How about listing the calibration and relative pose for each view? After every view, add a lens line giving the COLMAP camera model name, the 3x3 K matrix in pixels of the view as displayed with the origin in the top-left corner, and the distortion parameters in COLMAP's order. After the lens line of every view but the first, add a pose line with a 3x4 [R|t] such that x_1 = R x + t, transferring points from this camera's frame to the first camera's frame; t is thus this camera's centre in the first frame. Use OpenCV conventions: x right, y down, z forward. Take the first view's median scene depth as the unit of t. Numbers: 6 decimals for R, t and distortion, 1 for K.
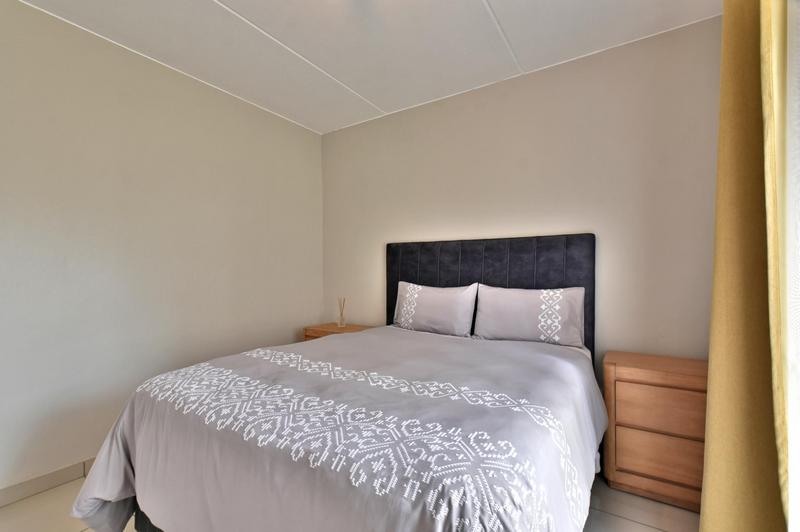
lens RADIAL K [[357.6, 0, 398.7], [0, 357.6, 276.6], [0, 0, 1]] dist [0.002270, -0.000386]
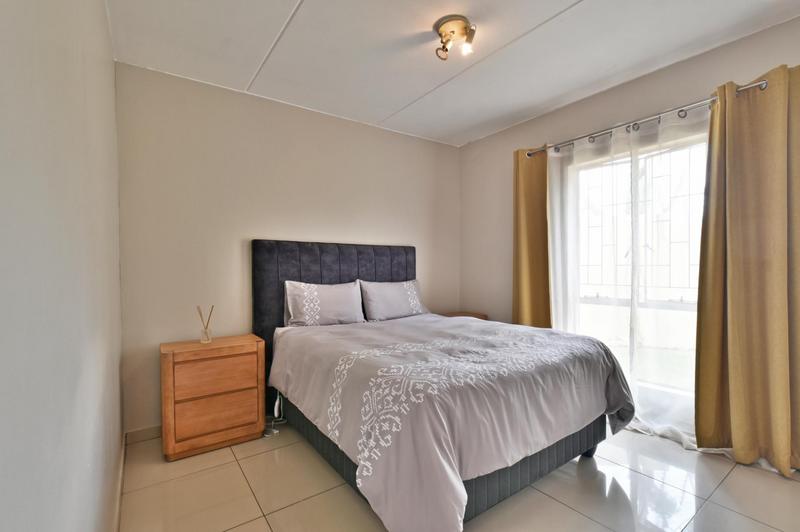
lens RADIAL K [[357.6, 0, 398.7], [0, 357.6, 276.6], [0, 0, 1]] dist [0.002270, -0.000386]
pose [[0.376959, -0.010929, 0.926165, -0.897297], [0.023485, 0.999722, 0.002238, 0.008767], [-0.925932, 0.020908, 0.377111, 0.407377]]
